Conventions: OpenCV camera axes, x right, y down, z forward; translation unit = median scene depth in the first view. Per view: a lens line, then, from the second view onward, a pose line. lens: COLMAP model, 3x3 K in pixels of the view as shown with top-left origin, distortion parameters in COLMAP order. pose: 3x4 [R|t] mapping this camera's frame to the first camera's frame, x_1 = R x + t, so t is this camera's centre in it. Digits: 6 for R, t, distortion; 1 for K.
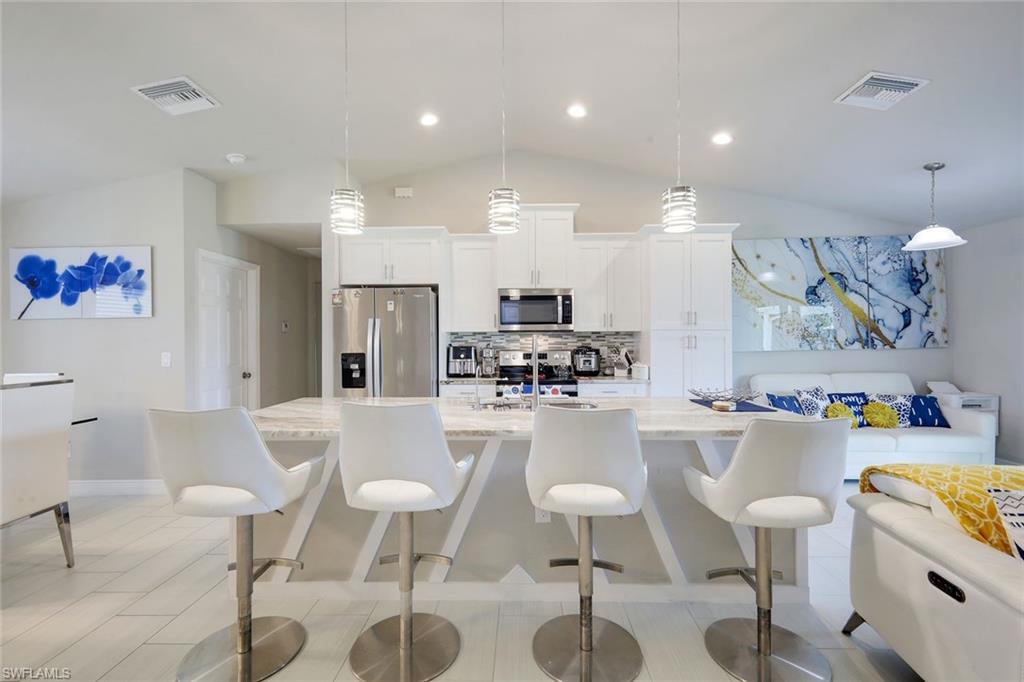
lens RADIAL K [[450.6, 0, 512.0], [0, 450.6, 341.0], [0, 0, 1]] dist [0.004938, -0.000041]
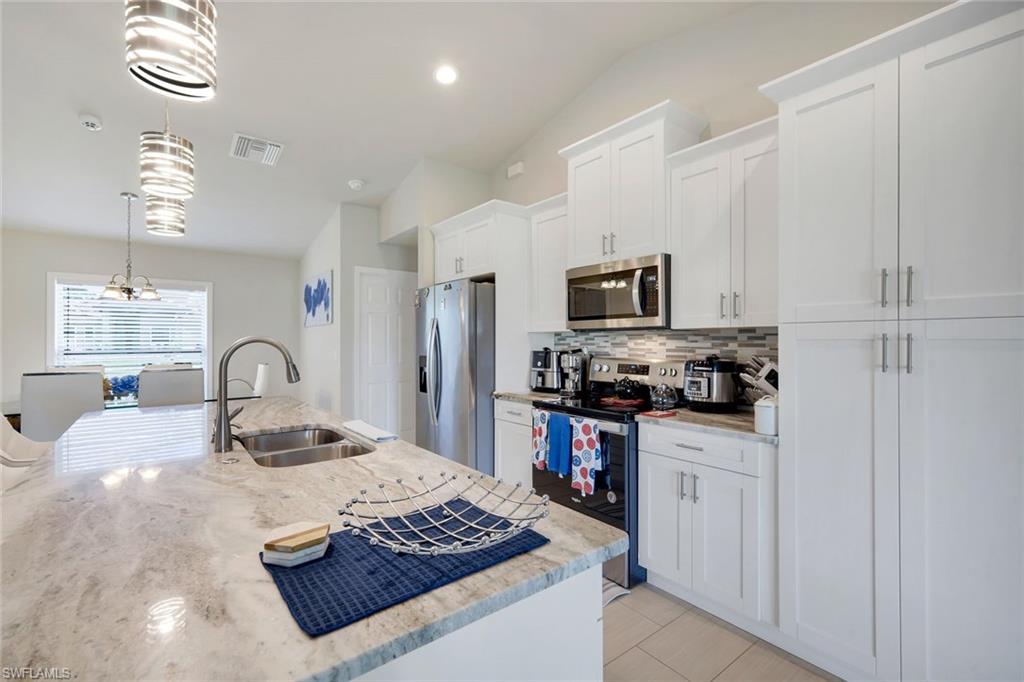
lens RADIAL K [[450.6, 0, 512.0], [0, 450.6, 341.0], [0, 0, 1]] dist [0.004938, -0.000041]
pose [[0.634332, 0.004404, -0.773048, 0.440148], [-0.005565, 0.999984, 0.001130, -0.005577], [0.773041, 0.003585, 0.634346, 0.476207]]
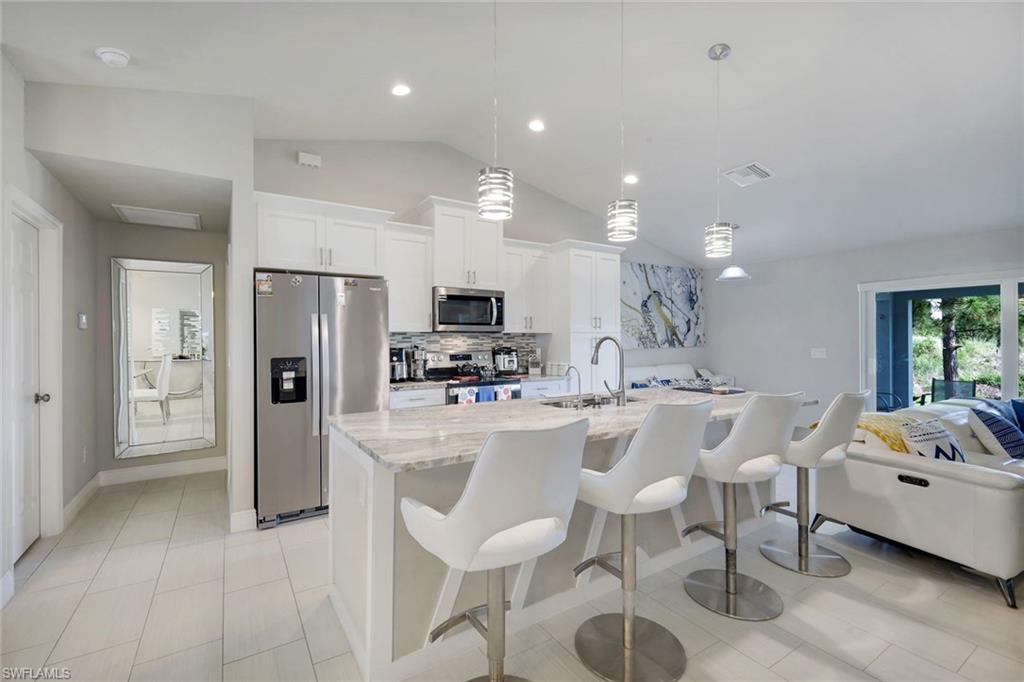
lens RADIAL K [[450.6, 0, 512.0], [0, 450.6, 341.0], [0, 0, 1]] dist [0.004938, -0.000041]
pose [[0.829107, 0.000050, 0.559090, -0.411749], [0.000701, 0.999999, -0.001129, -0.000930], [-0.559089, 0.001328, 0.829106, 0.126488]]
